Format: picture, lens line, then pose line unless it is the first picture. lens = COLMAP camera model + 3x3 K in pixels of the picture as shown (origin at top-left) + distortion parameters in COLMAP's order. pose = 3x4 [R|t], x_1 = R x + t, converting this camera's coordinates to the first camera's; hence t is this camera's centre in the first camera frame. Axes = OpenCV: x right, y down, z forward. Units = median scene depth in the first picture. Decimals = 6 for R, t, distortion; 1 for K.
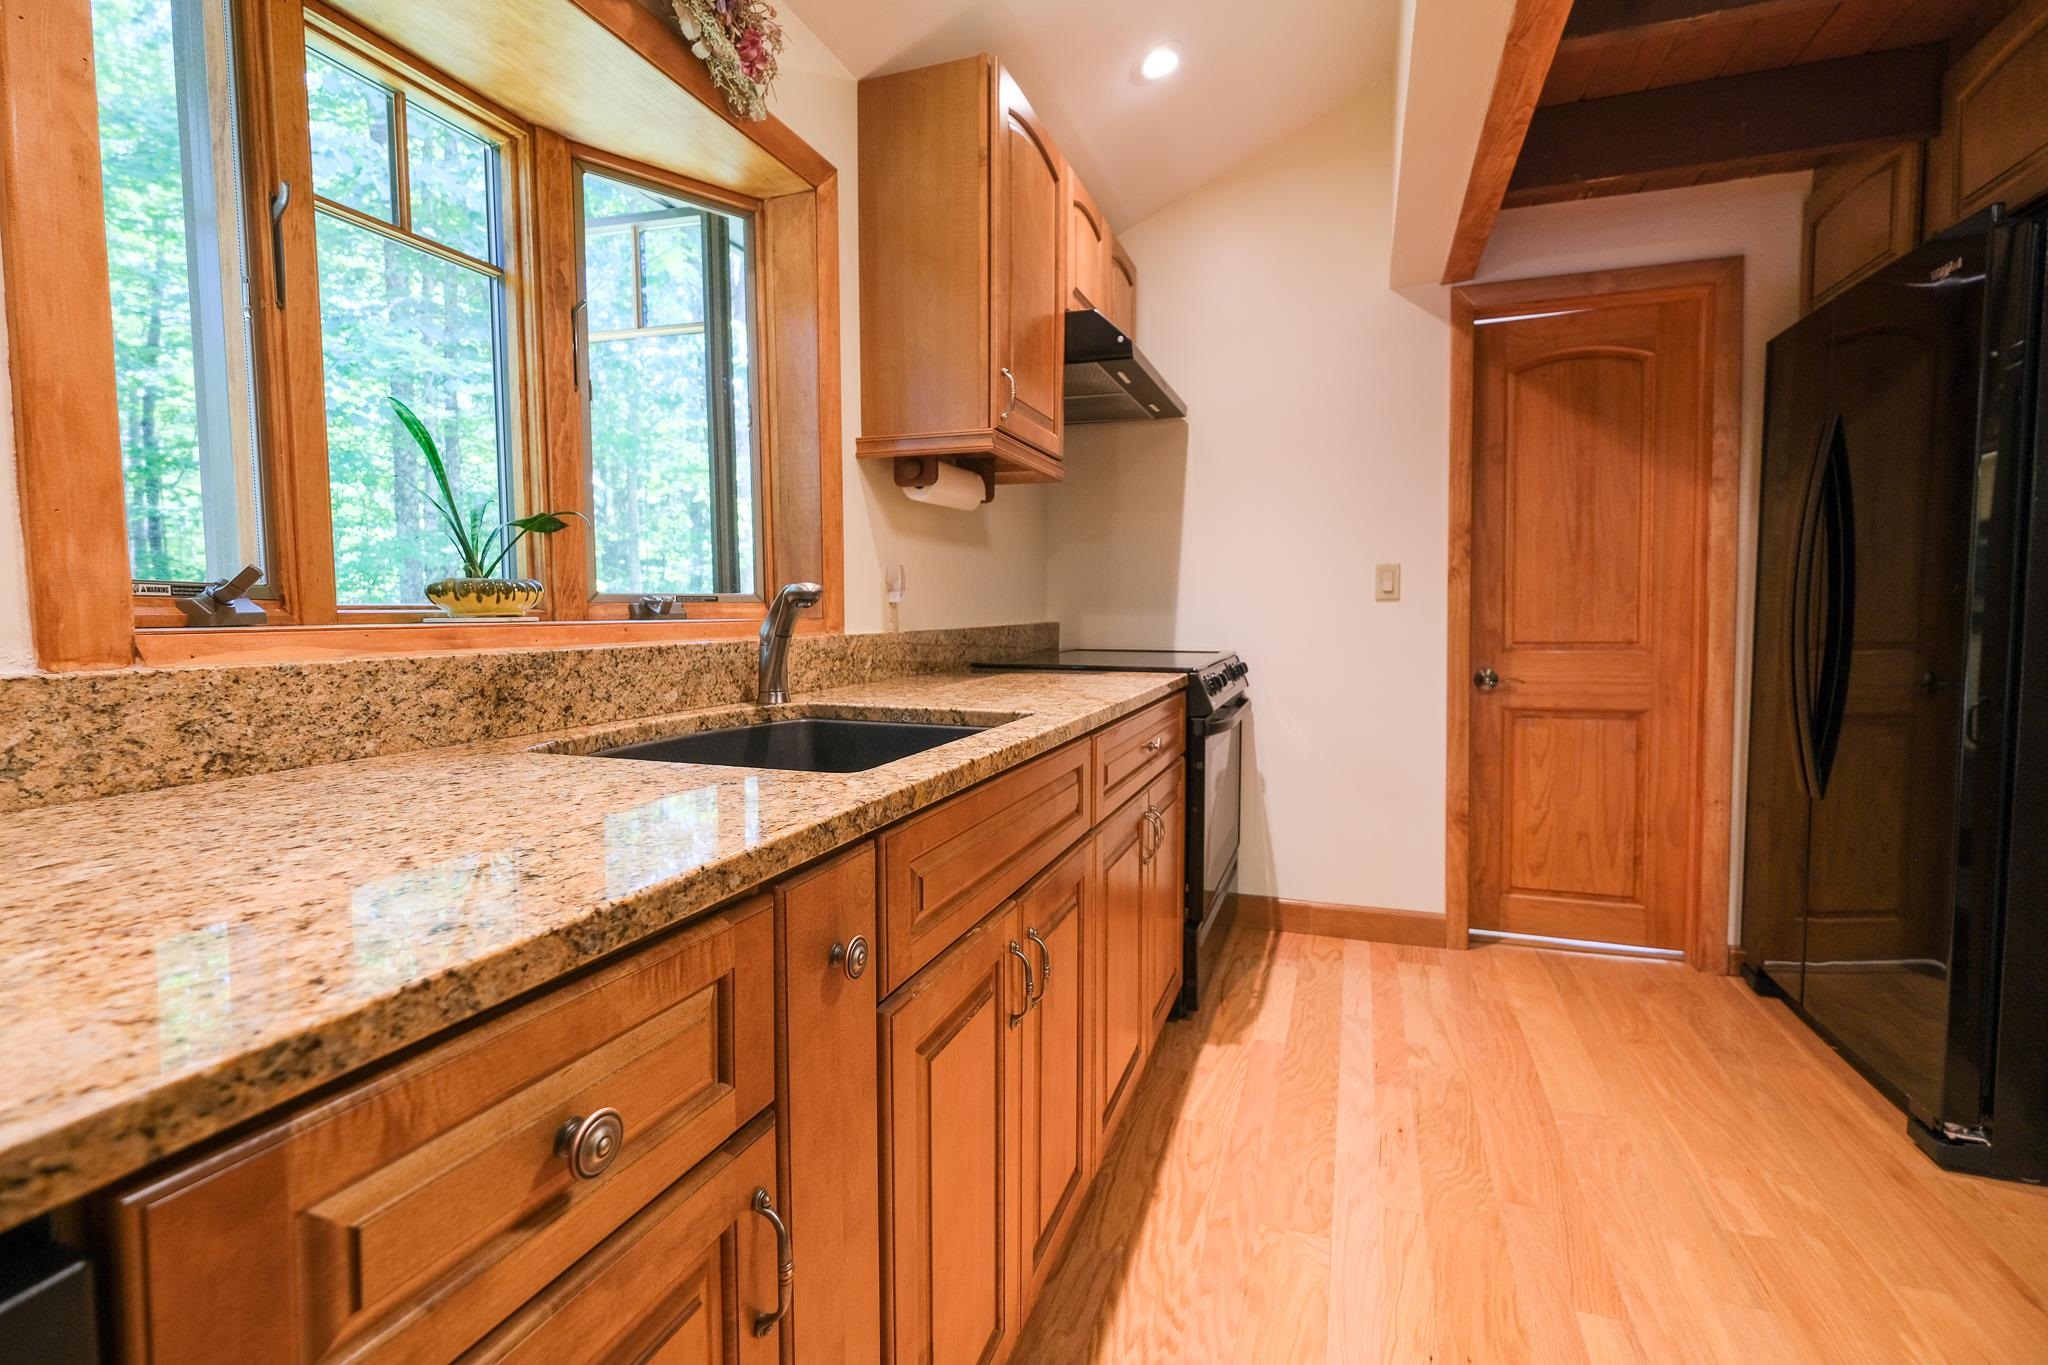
lens RADIAL K [[895.6, 0, 1068.1], [0, 895.6, 668.3], [0, 0, 1]] dist [-0.004758, 0.001769]
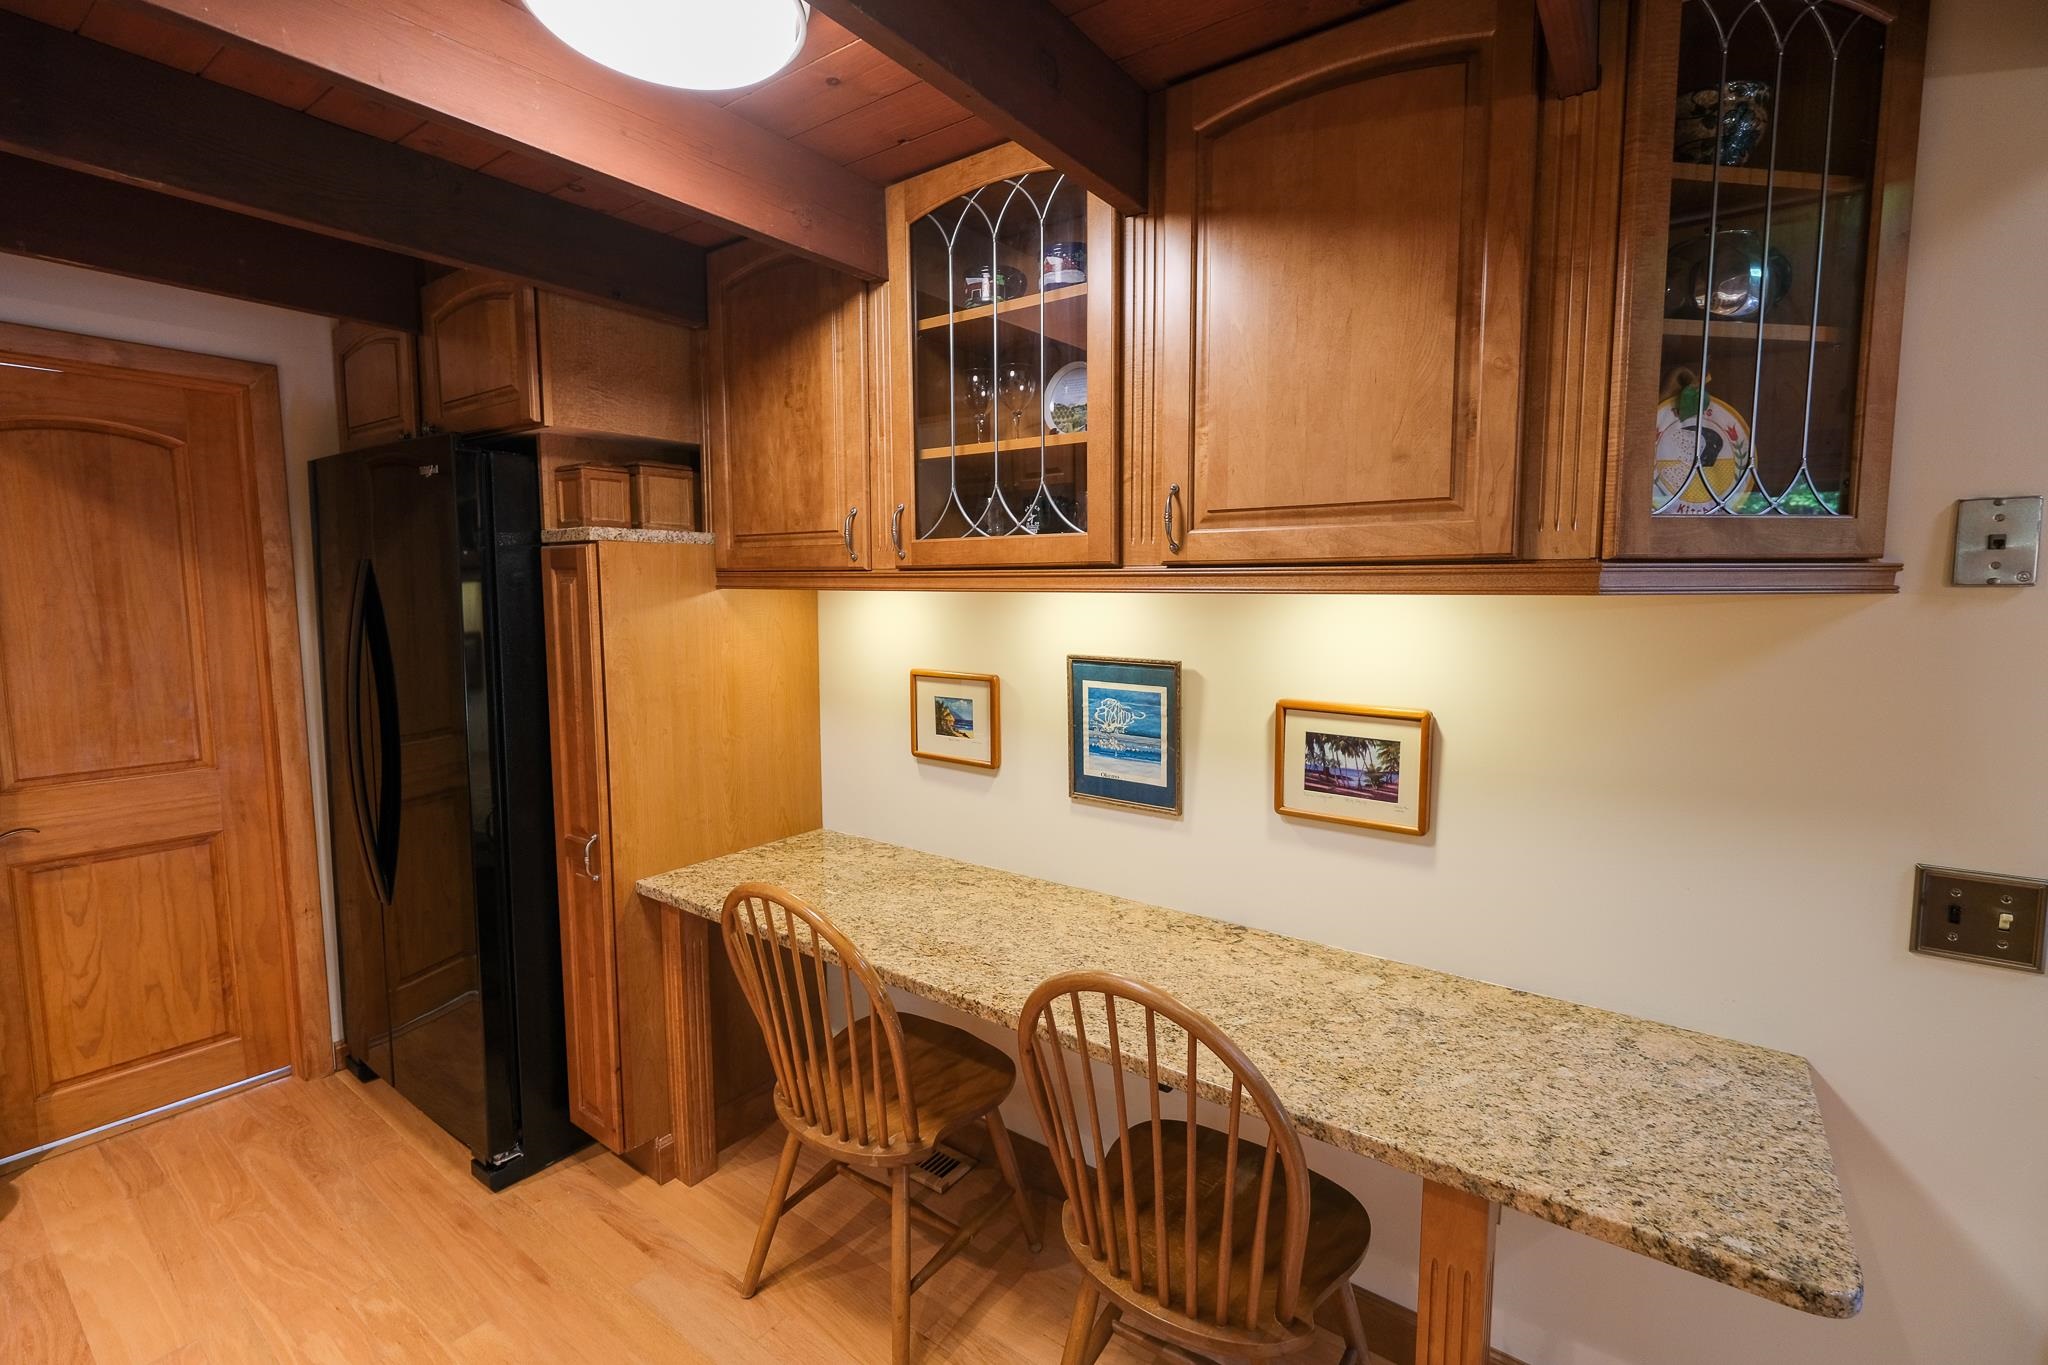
lens RADIAL K [[895.6, 0, 1004.2], [0, 895.6, 669.3], [0, 0, 1]] dist [-0.004758, 0.001769]
pose [[0.317661, -0.074738, 0.945254, 0.050319], [0.054299, 0.996687, 0.060556, -0.141690], [-0.946648, 0.032090, 0.320667, -0.070794]]
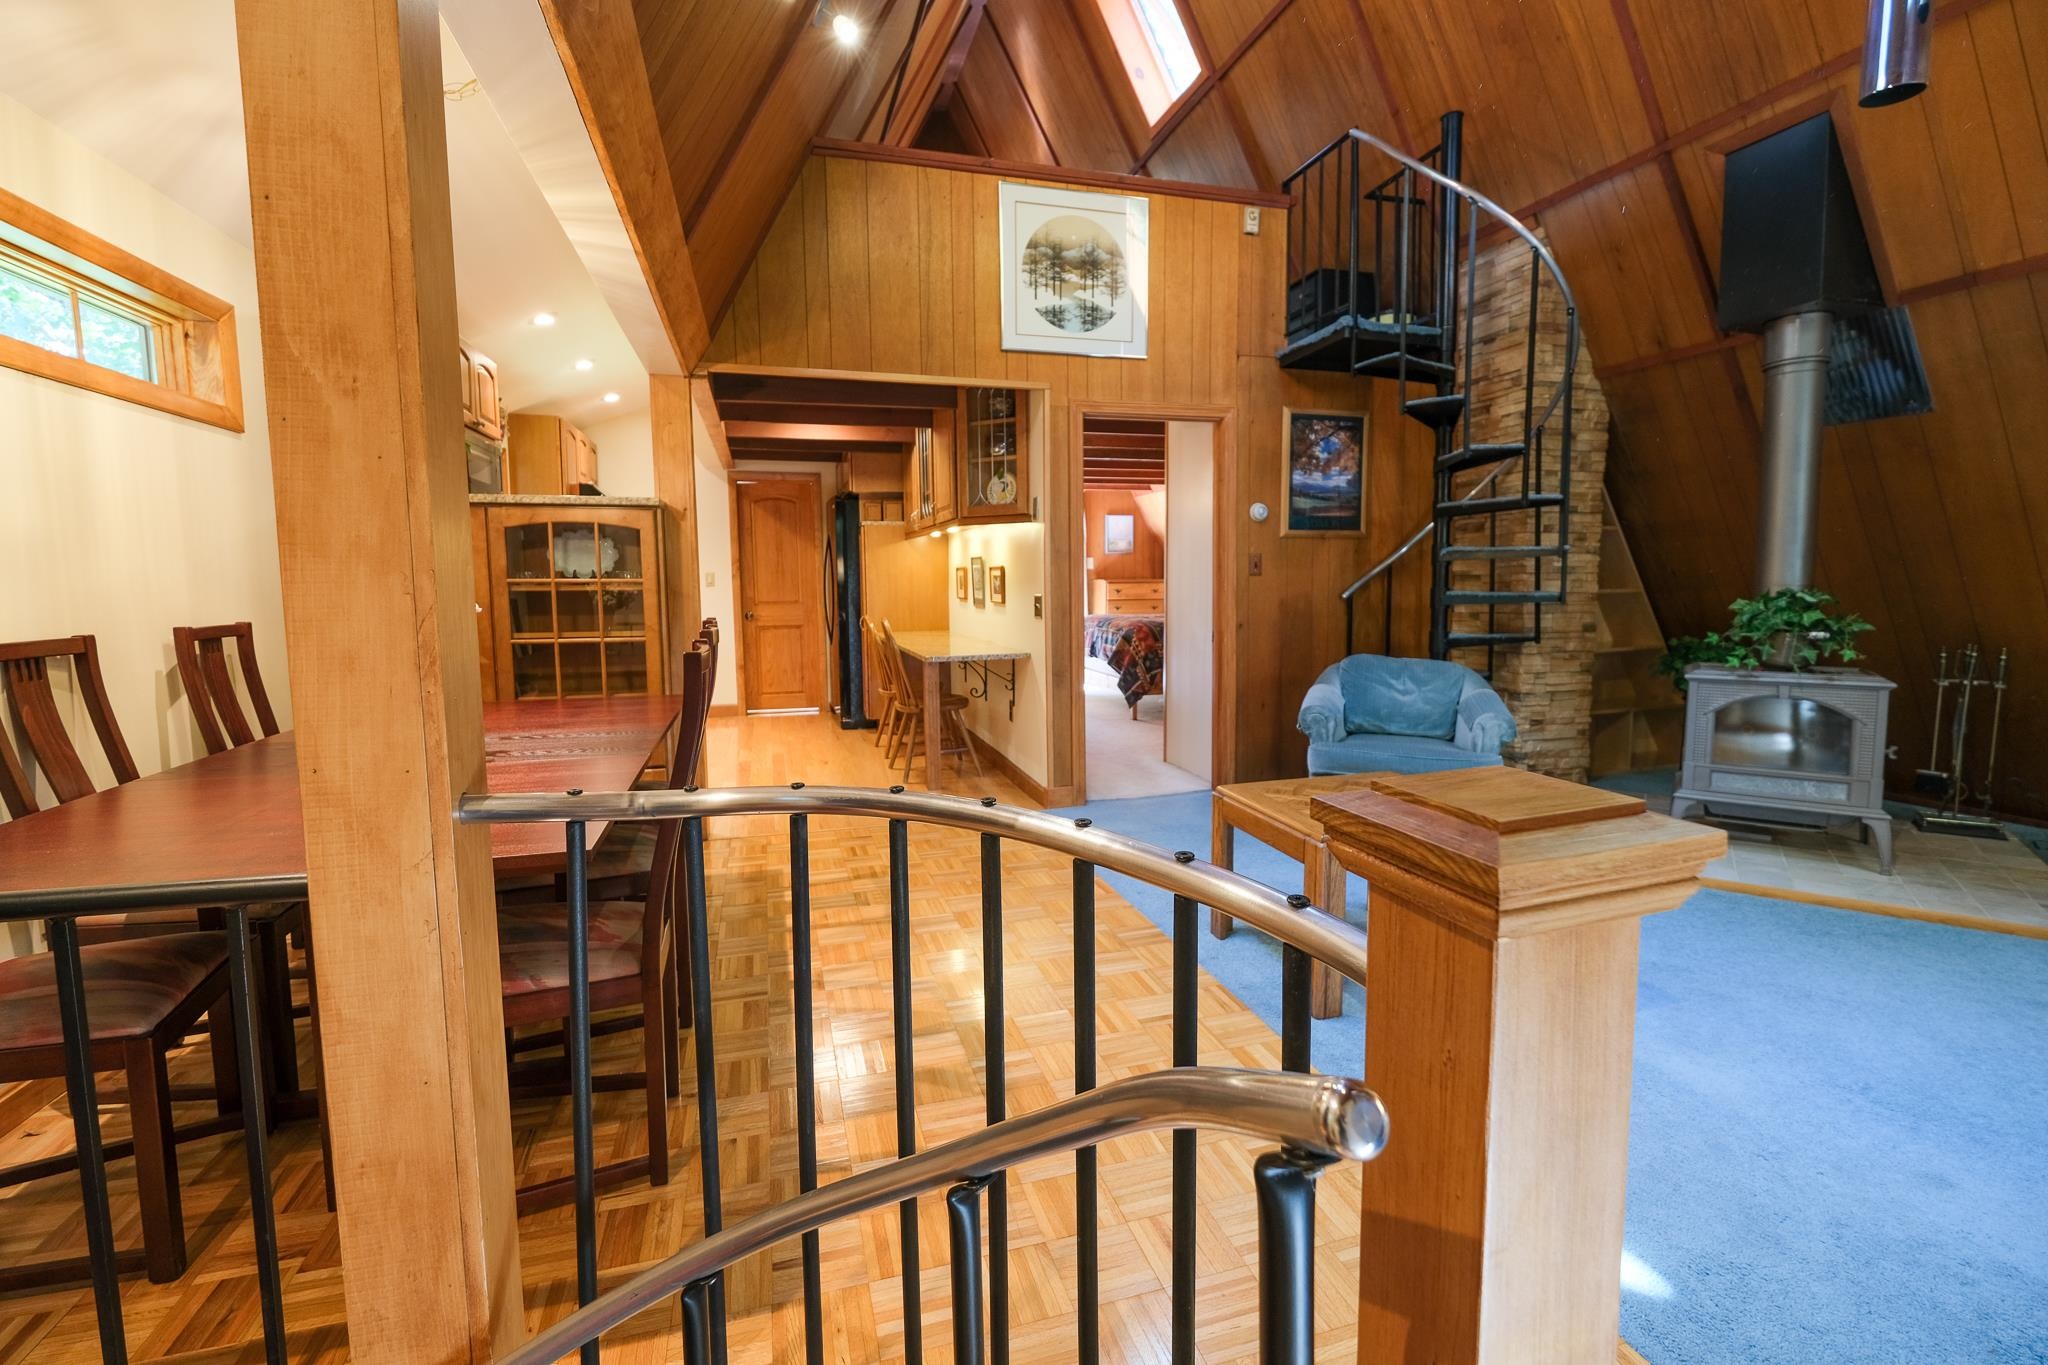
lens RADIAL K [[895.6, 0, 998.9], [0, 895.6, 682.8], [0, 0, 1]] dist [-0.004758, 0.001769]
pose [[0.835496, -0.058009, 0.546426, -0.438930], [0.031525, 0.997834, 0.057729, 0.092110], [-0.548591, -0.031007, 0.835516, -1.888563]]
